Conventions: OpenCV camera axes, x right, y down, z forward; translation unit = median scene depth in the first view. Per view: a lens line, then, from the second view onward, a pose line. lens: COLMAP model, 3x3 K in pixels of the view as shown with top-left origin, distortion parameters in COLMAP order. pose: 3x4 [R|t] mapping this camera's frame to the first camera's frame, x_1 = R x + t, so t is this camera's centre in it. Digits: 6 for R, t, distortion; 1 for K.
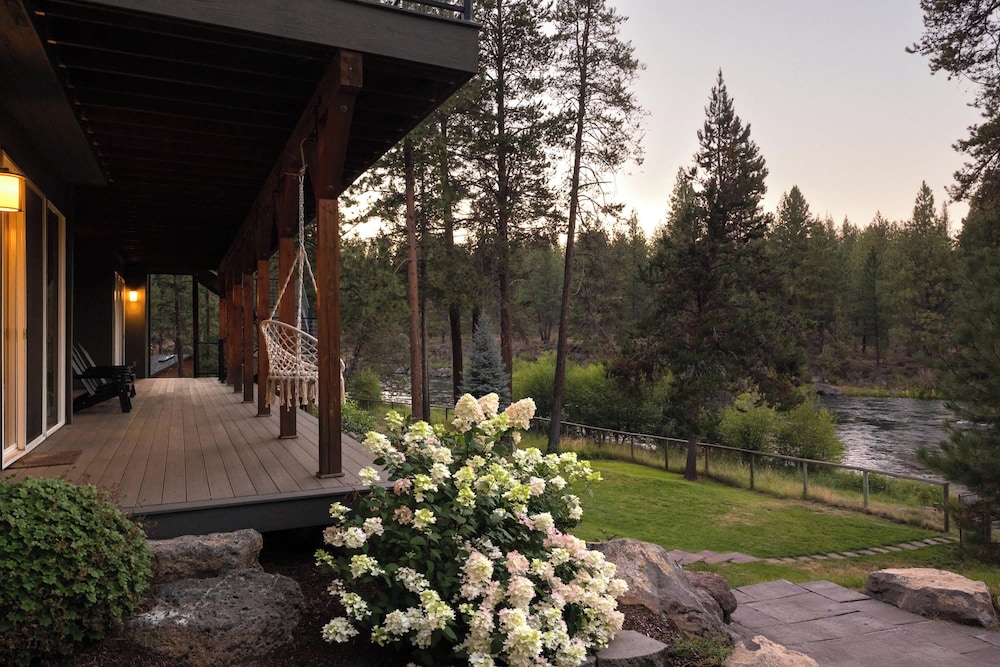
lens RADIAL K [[672.6, 0, 500.0], [0, 672.6, 333.5], [0, 0, 1]] dist [0.003878, -0.000980]
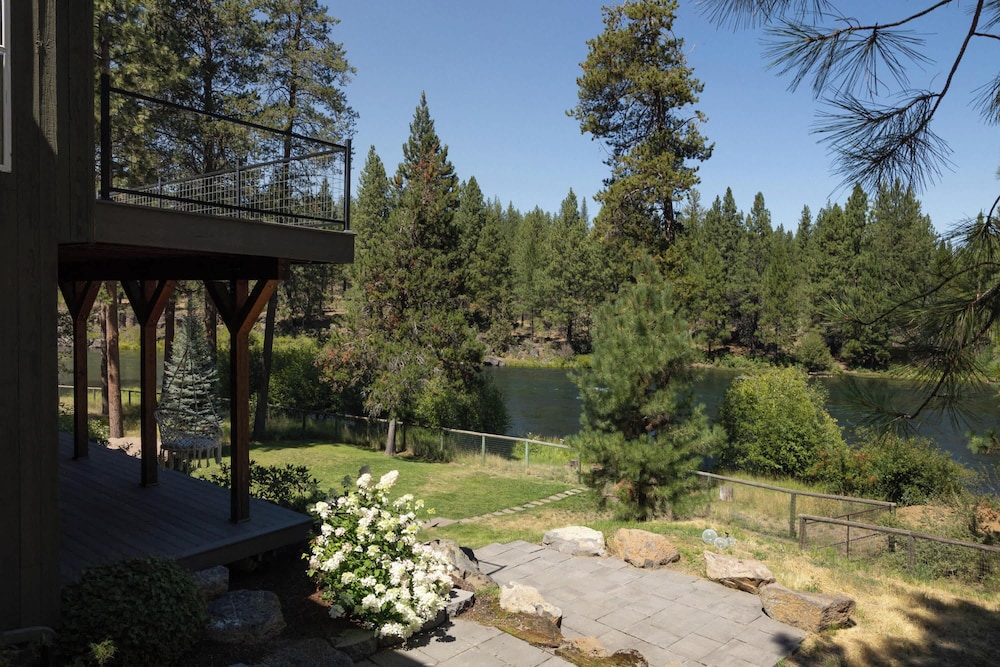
lens RADIAL K [[672.6, 0, 500.0], [0, 672.6, 333.5], [0, 0, 1]] dist [0.003878, -0.000980]
pose [[0.893253, 0.006949, 0.449502, -0.077017], [-0.030947, 0.998459, 0.046064, -0.053558], [-0.448489, -0.055057, 0.892091, -0.103996]]
